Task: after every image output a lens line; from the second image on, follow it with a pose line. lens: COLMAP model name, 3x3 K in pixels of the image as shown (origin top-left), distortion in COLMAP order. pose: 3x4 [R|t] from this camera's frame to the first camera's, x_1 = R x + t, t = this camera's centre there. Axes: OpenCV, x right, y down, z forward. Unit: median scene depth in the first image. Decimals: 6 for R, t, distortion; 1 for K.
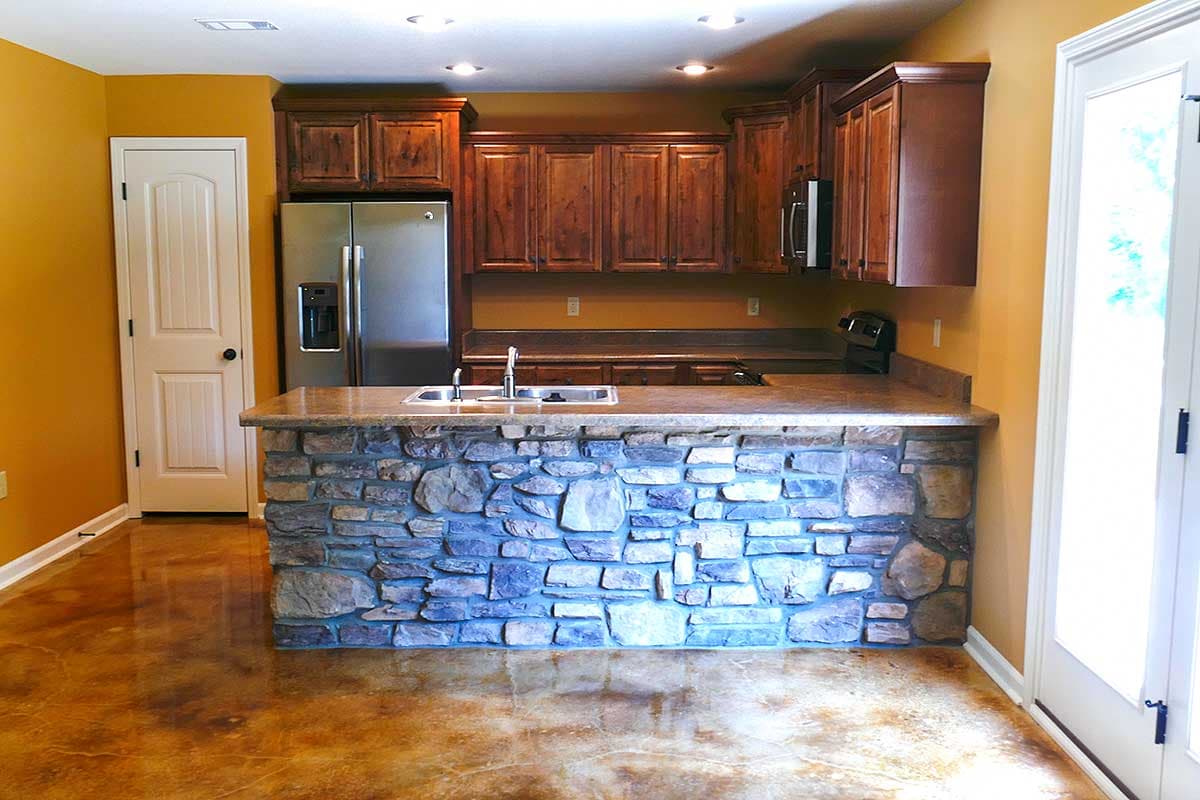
lens RADIAL K [[1024.8, 0, 590.9], [0, 1024.8, 399.1], [0, 0, 1]] dist [-0.035306, 0.027803]
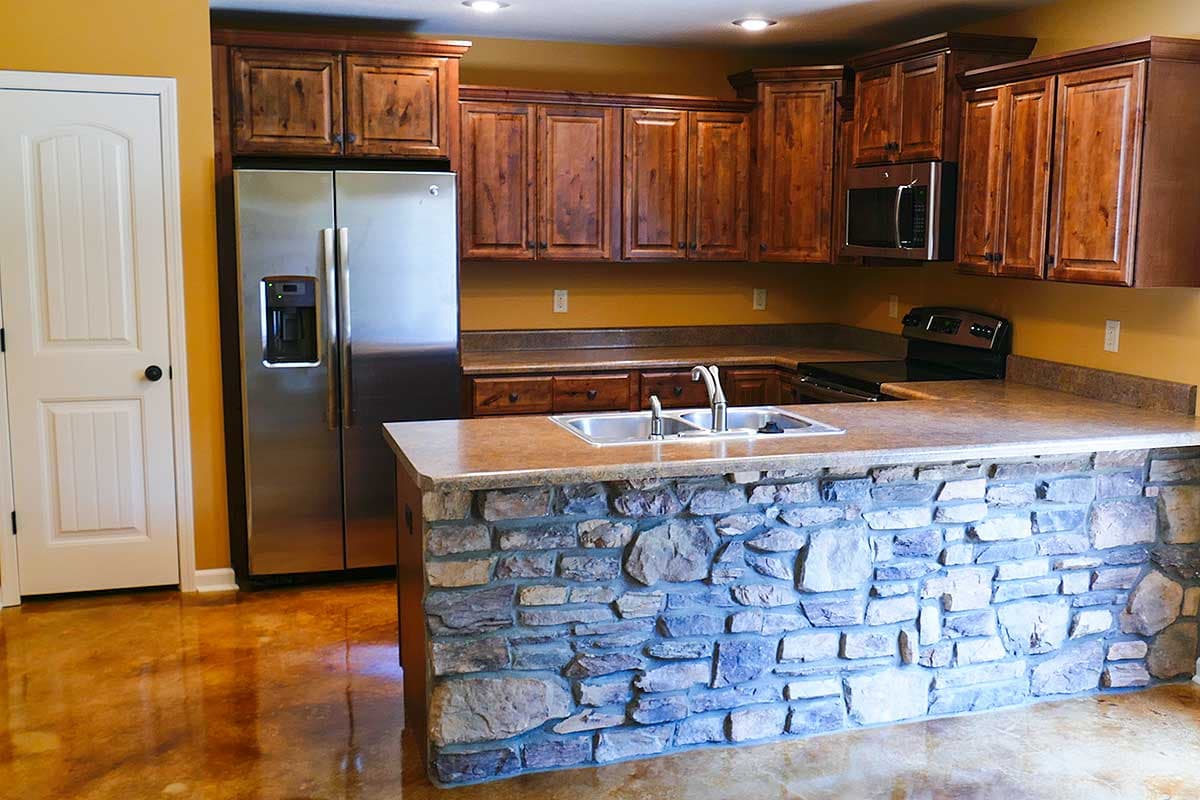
lens RADIAL K [[1126.3, 0, 608.0], [0, 1126.3, 394.0], [0, 0, 1]] dist [-0.019641, 0.000000]
pose [[0.954002, -0.034569, 0.297802, -0.424619], [0.031528, 0.999390, 0.015012, -0.046081], [-0.298139, -0.004933, 0.954510, 0.196013]]
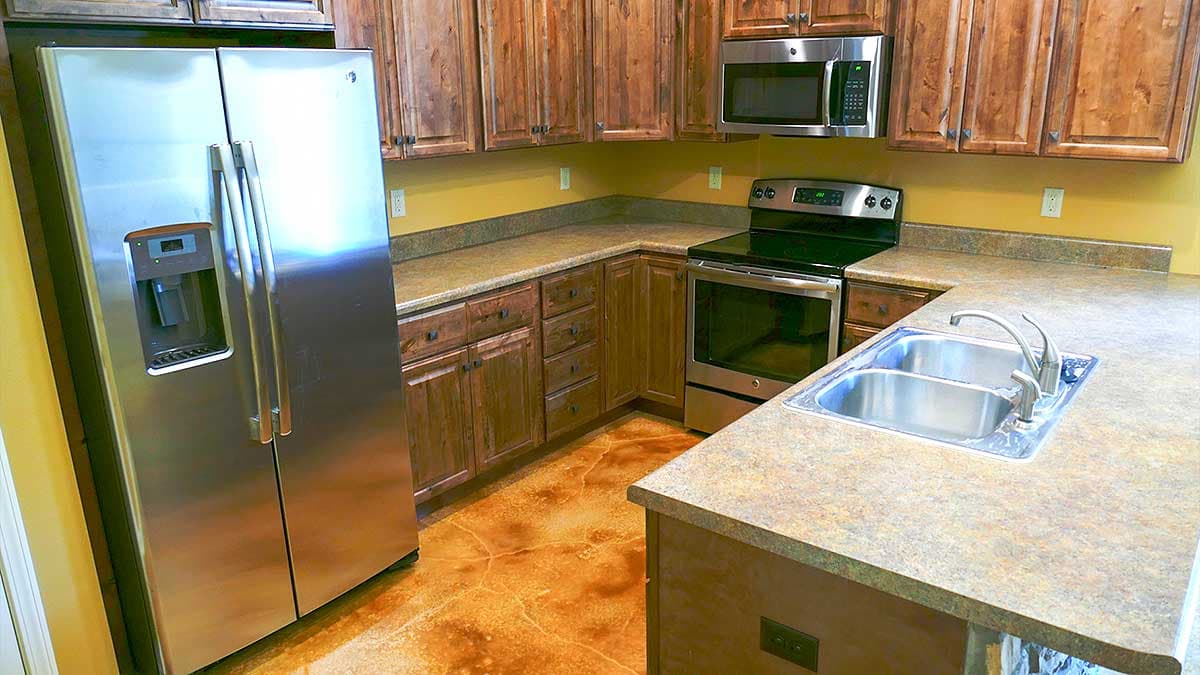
lens RADIAL K [[839.5, 0, 574.2], [0, 839.5, 335.7], [0, 0, 1]] dist [-0.013565, -0.000302]
pose [[0.643705, -0.233349, 0.728829, -0.635036], [0.122006, 0.971488, 0.203285, -0.174464], [-0.755486, -0.041934, 0.653822, 0.880895]]
